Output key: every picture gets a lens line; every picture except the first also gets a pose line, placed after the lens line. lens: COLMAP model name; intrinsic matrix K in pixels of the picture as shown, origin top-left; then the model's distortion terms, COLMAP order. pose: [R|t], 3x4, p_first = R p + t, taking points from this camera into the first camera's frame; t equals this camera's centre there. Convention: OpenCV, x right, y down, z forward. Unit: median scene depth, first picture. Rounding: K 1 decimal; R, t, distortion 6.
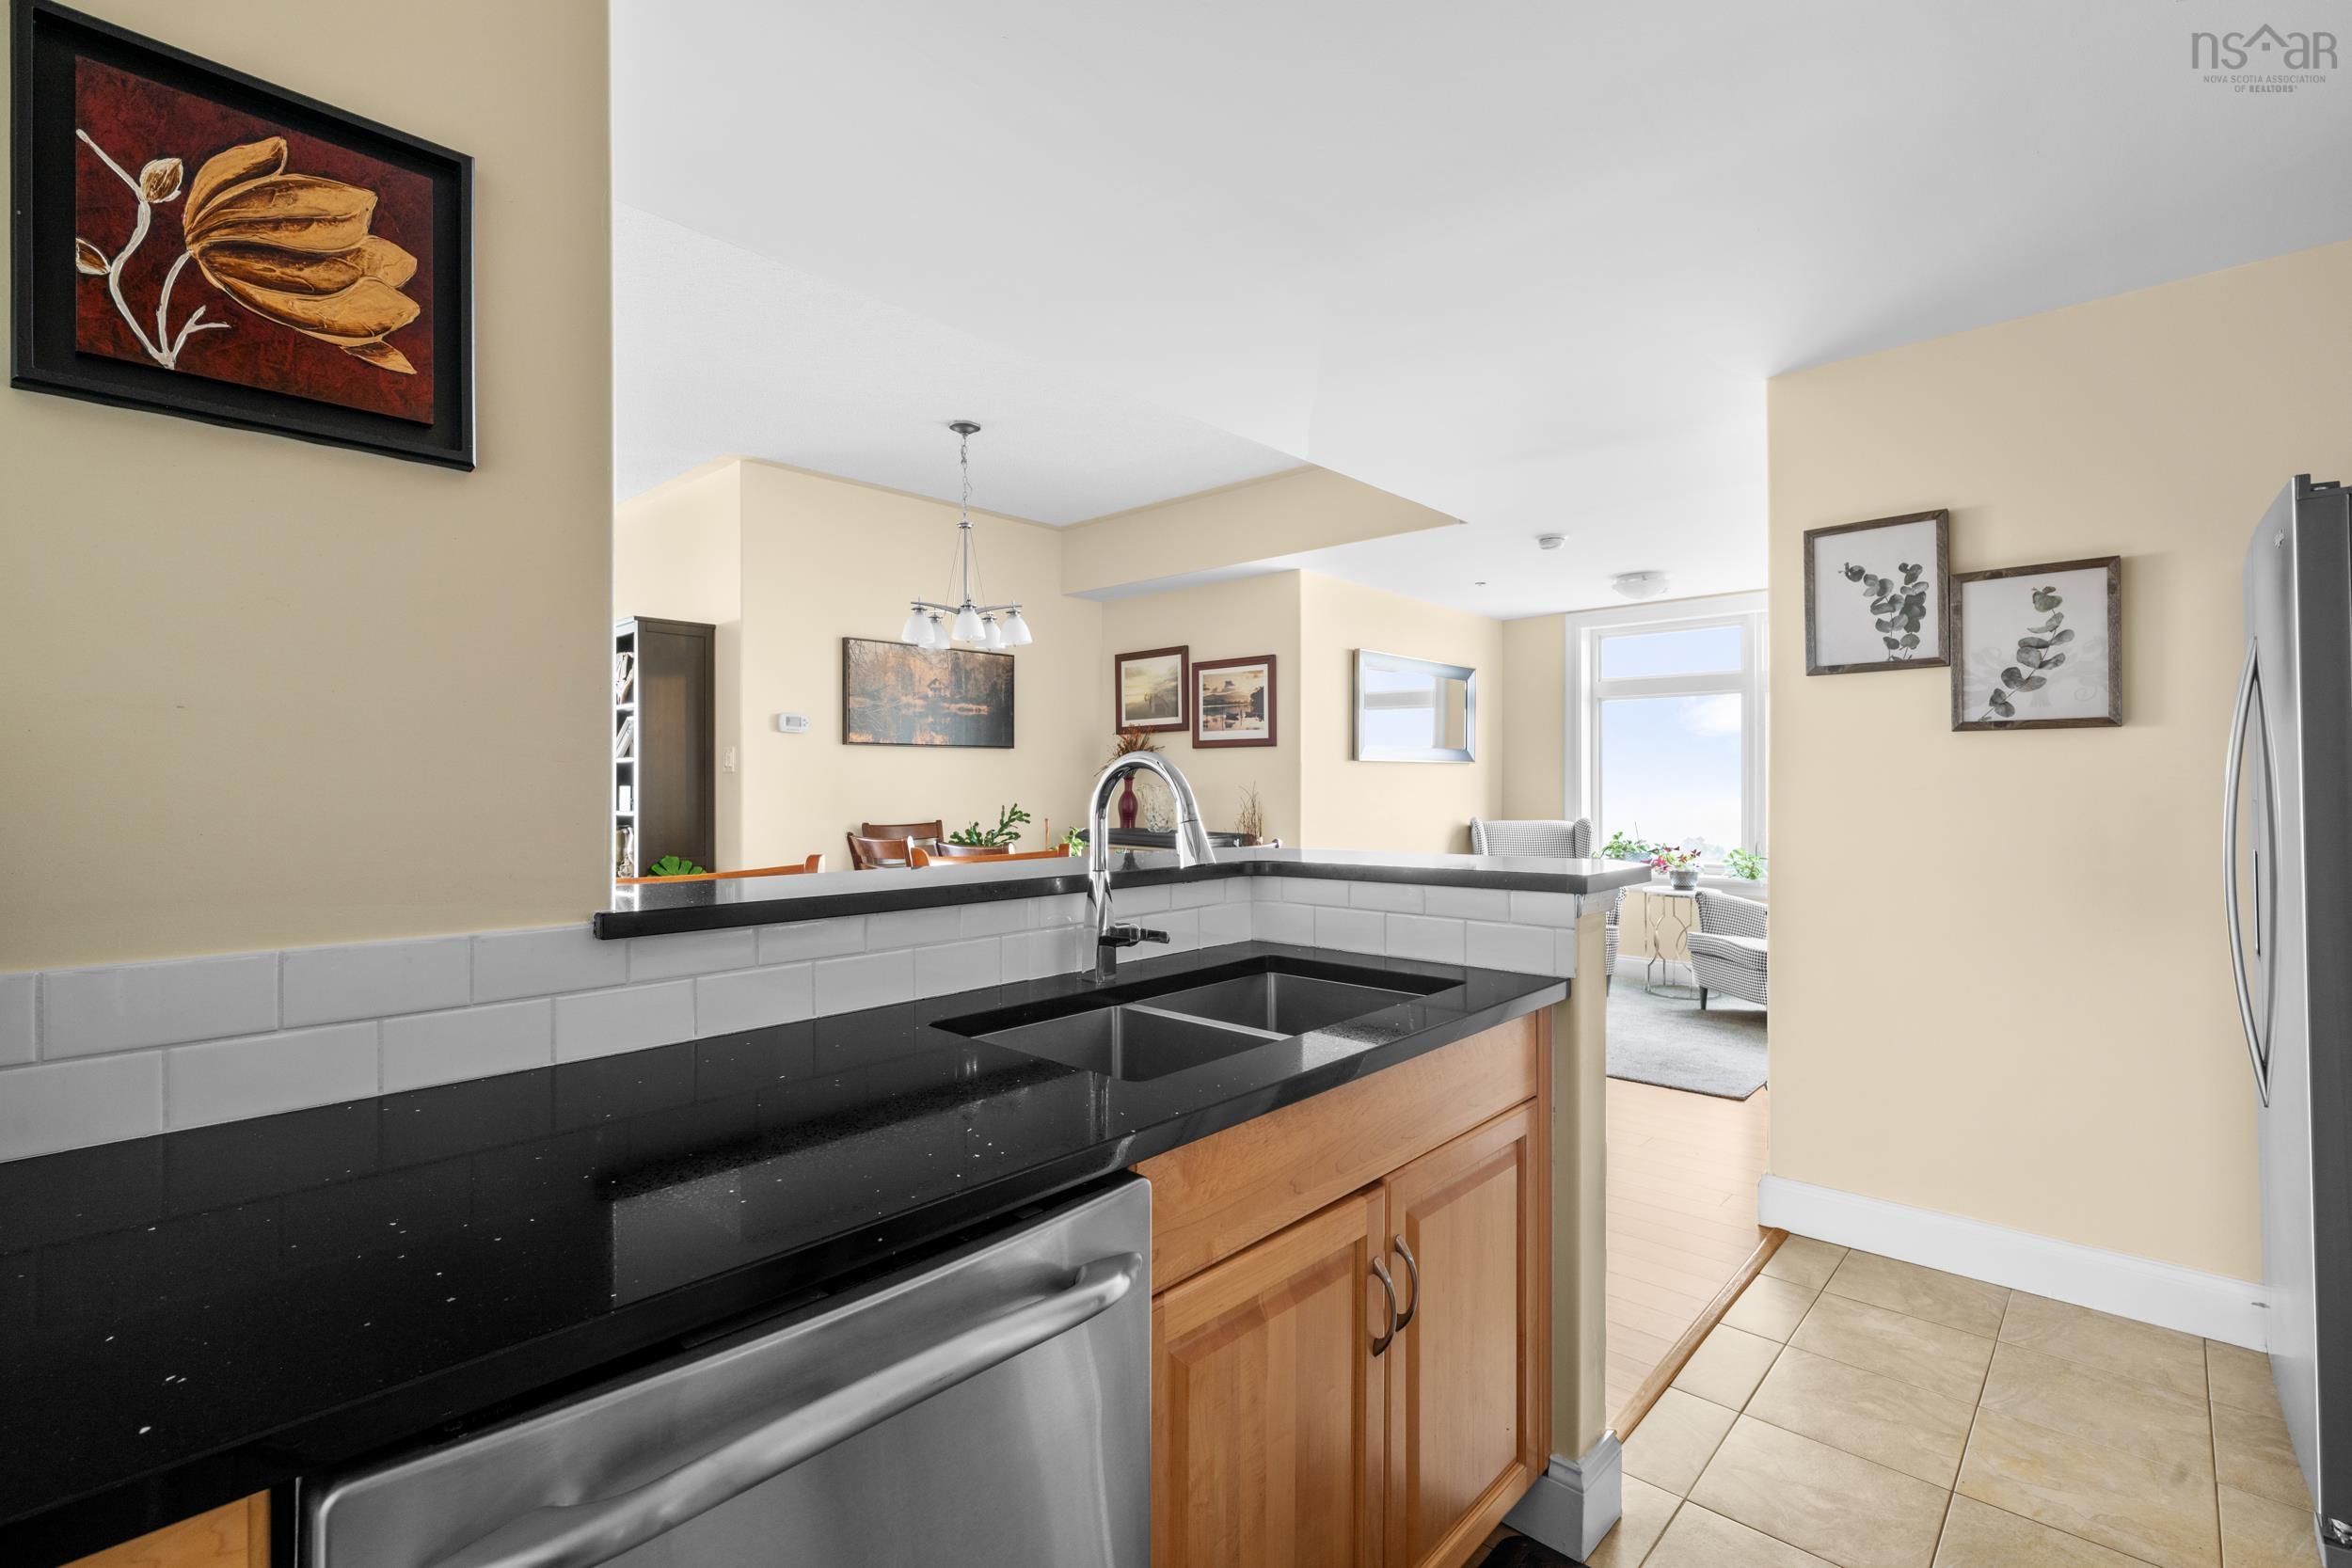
lens RADIAL K [[1051.6, 0, 1176.0], [0, 1051.6, 784.0], [0, 0, 1]] dist [0.000800, -0.000087]
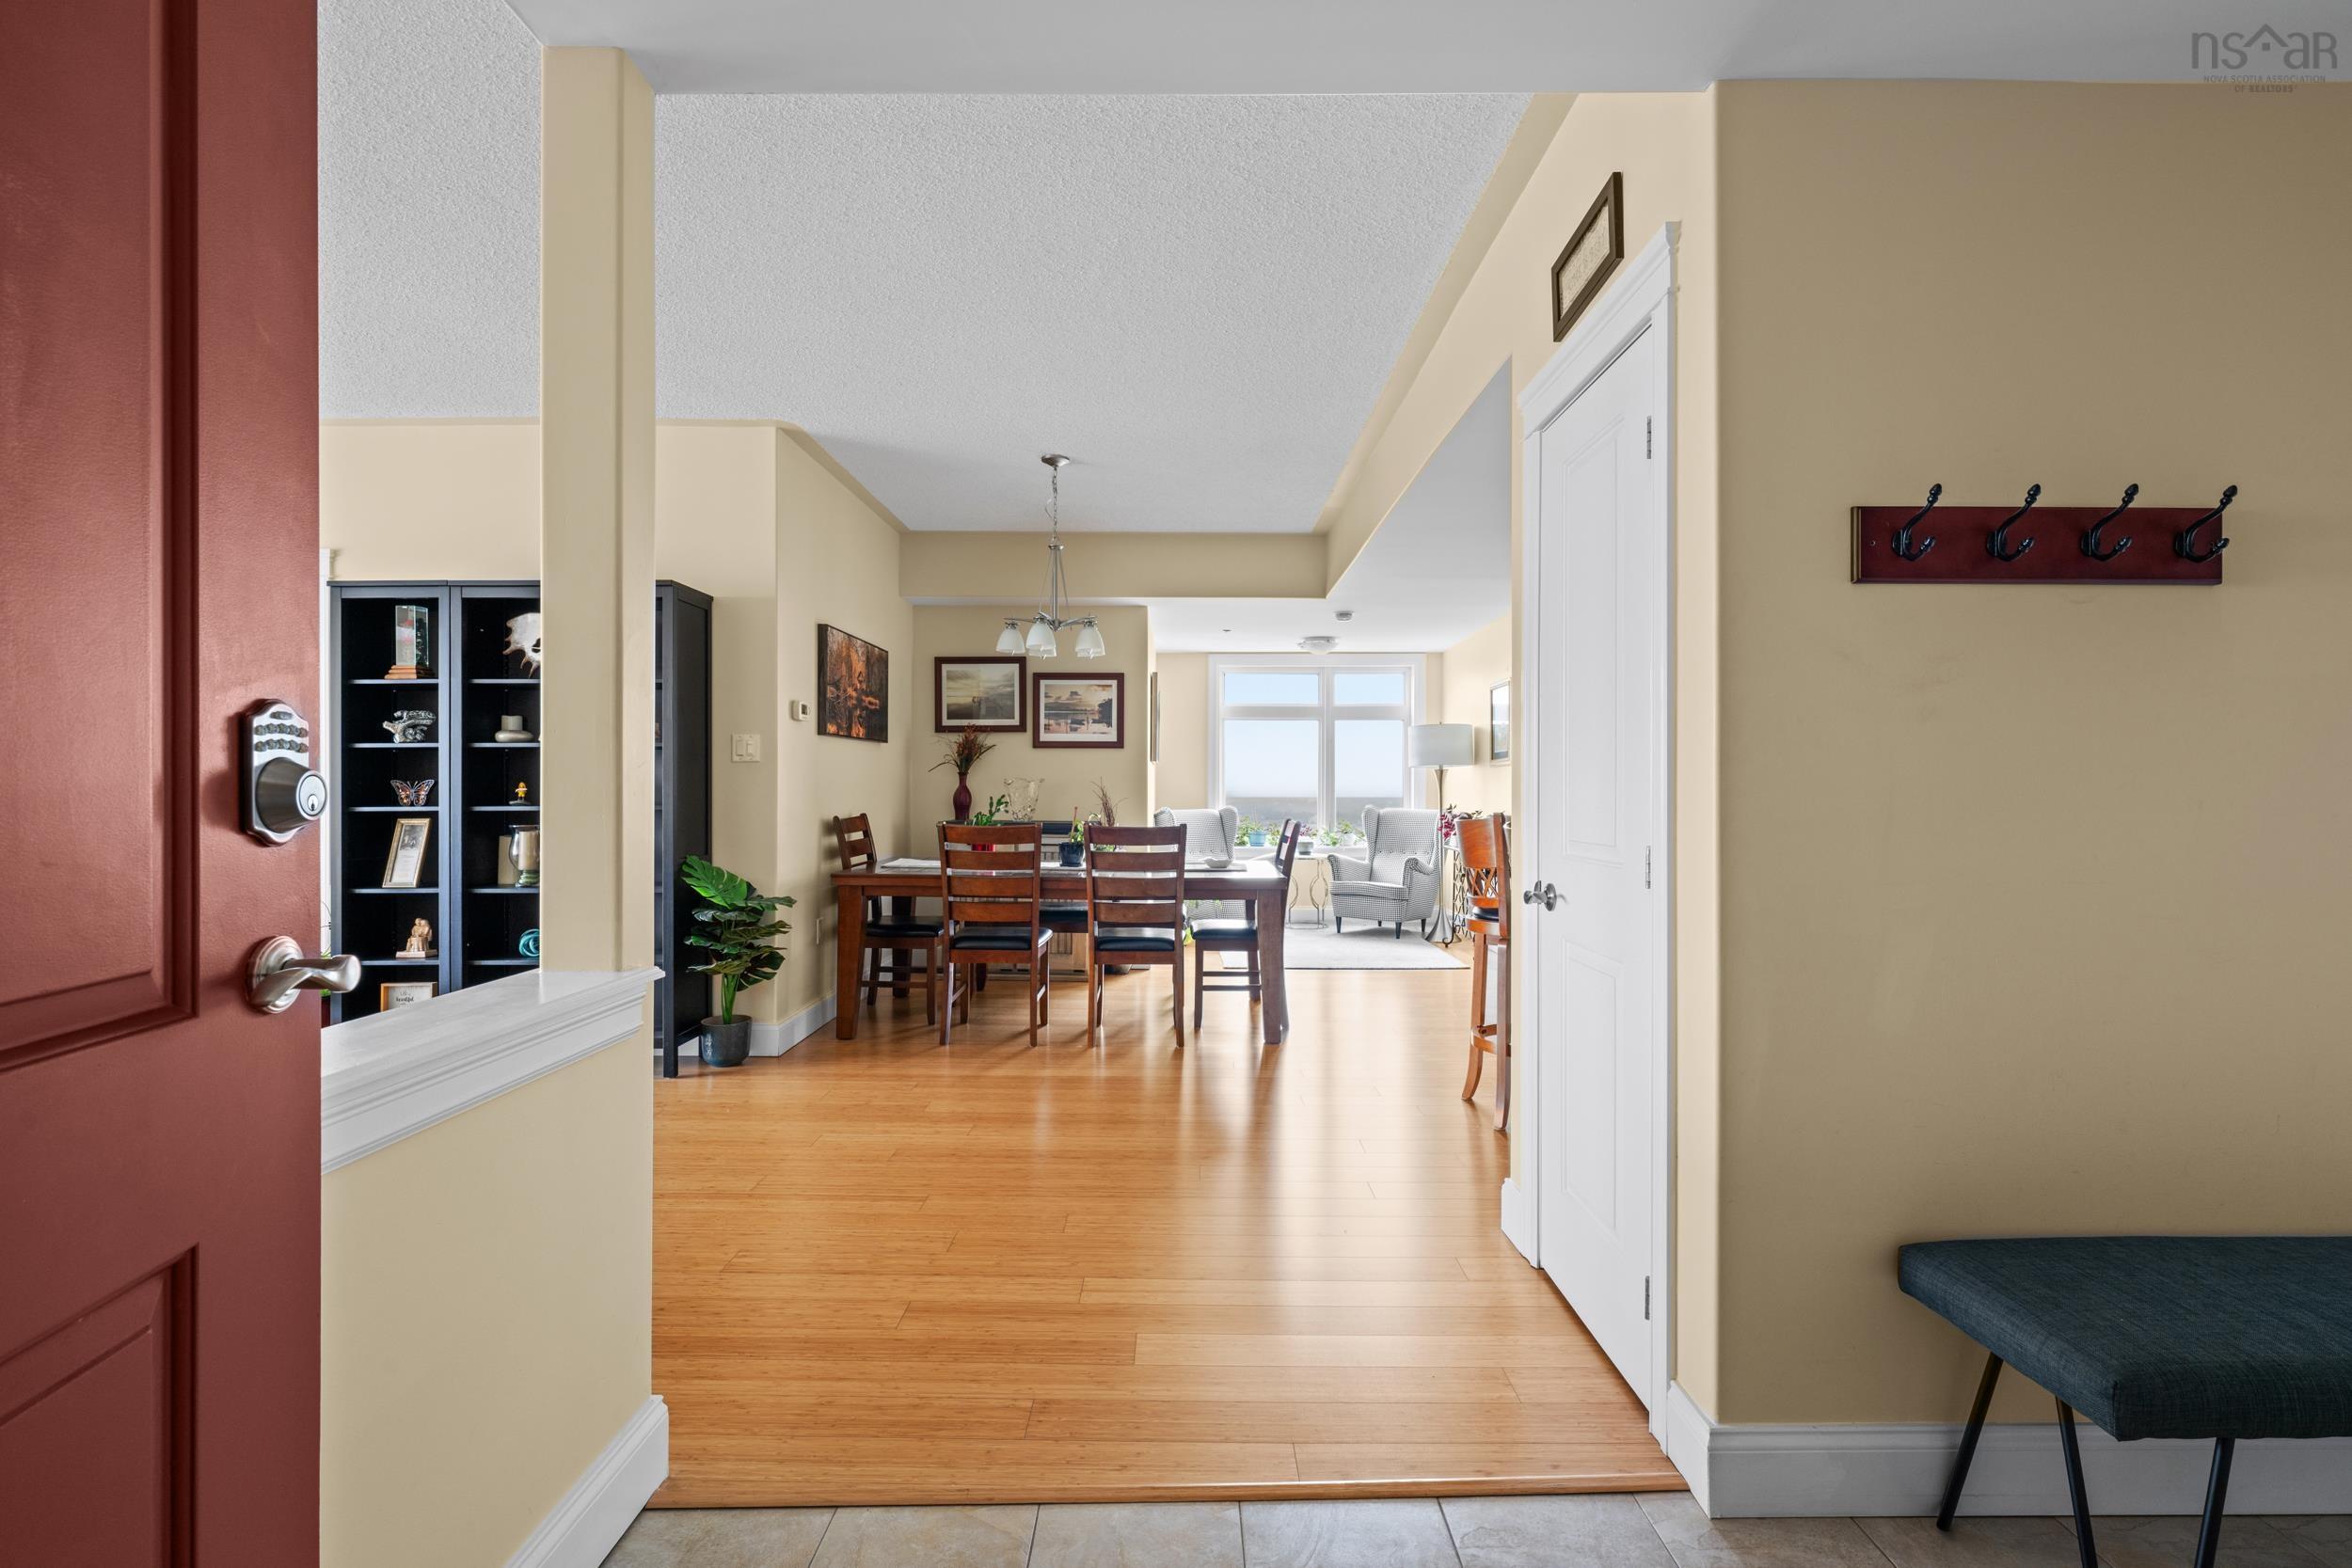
lens RADIAL K [[1051.6, 0, 1176.0], [0, 1051.6, 784.0], [0, 0, 1]] dist [0.000800, -0.000087]
pose [[0.737086, 0.003263, 0.675791, -0.669595], [-0.002210, 0.999995, -0.002417, 0.008110], [-0.675796, 0.000288, 0.737089, 0.060303]]
